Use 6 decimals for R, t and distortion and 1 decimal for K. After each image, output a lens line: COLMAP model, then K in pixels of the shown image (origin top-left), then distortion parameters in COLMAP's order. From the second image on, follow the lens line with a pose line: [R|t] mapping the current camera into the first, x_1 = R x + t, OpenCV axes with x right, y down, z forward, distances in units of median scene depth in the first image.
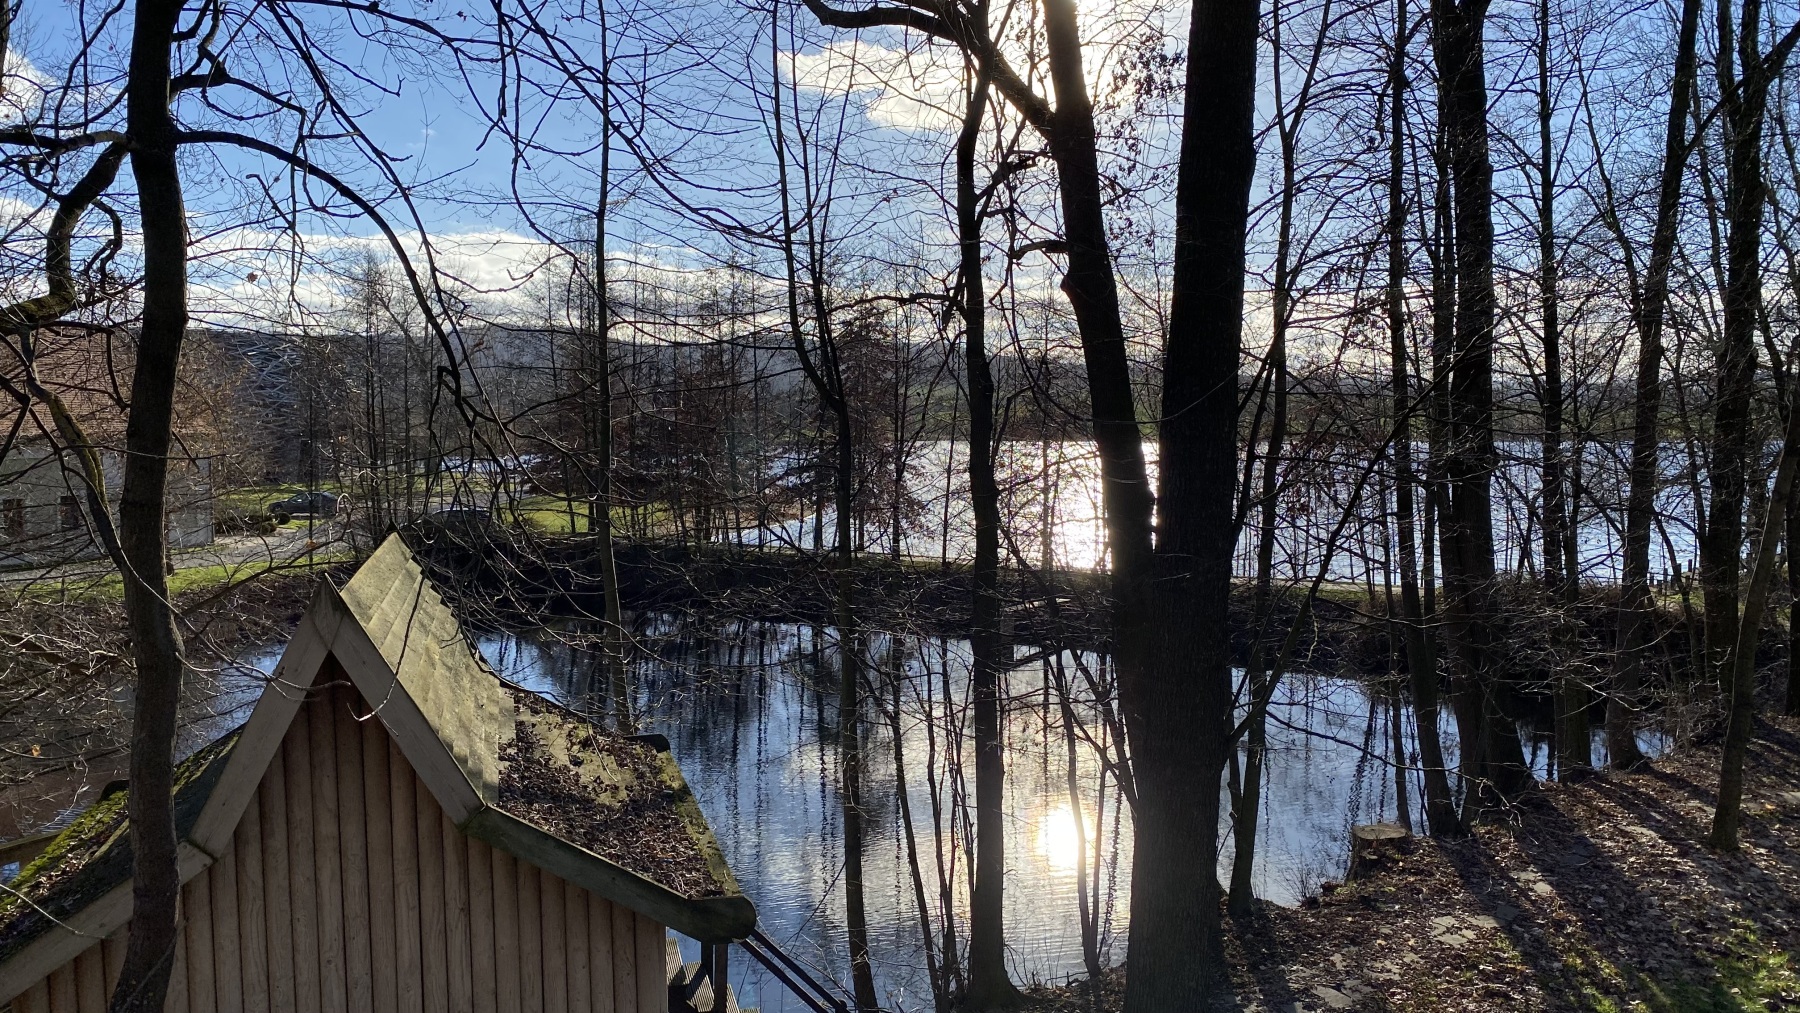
lens RADIAL K [[1356.6, 0, 899.0], [0, 1356.6, 493.3], [0, 0, 1]] dist [0.050160, -0.055188]
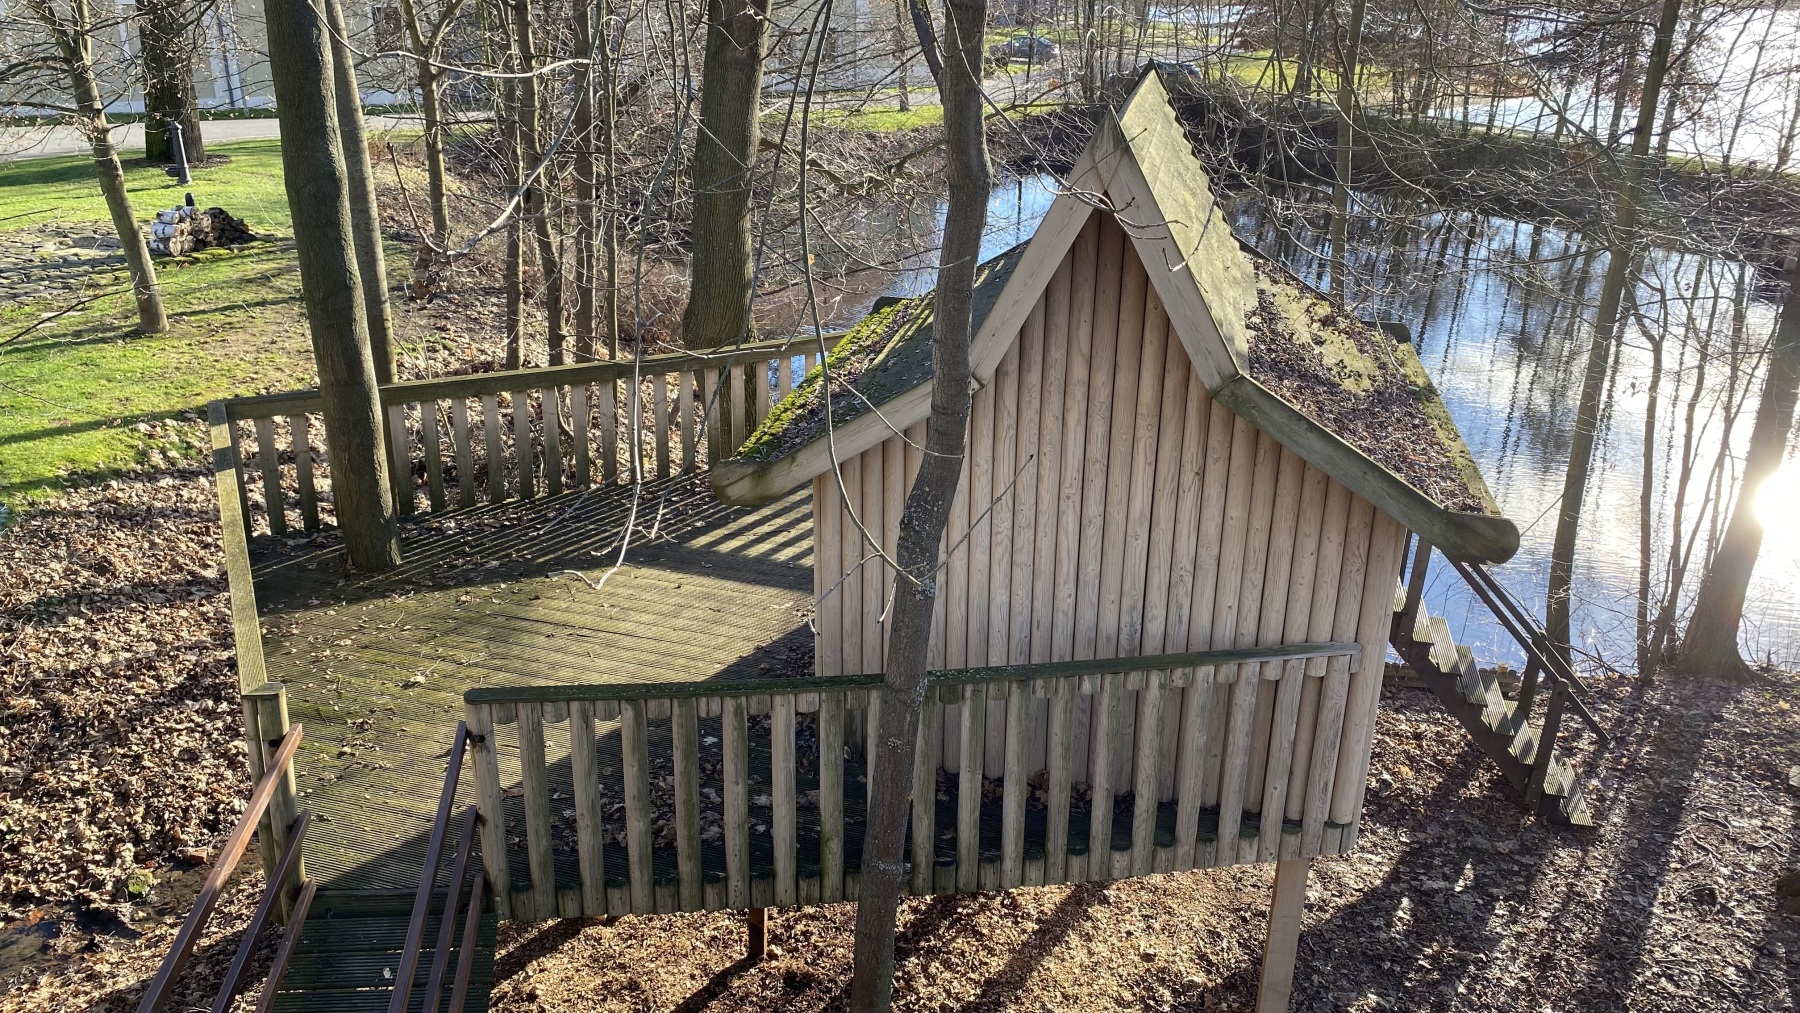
lens RADIAL K [[1356.6, 0, 899.0], [0, 1356.6, 493.3], [0, 0, 1]] dist [0.050160, -0.055188]
pose [[0.883003, 0.191753, -0.428412, -0.080548], [-0.051562, 0.946847, 0.317525, 0.018249], [0.466527, -0.258286, 0.845956, 0.067058]]
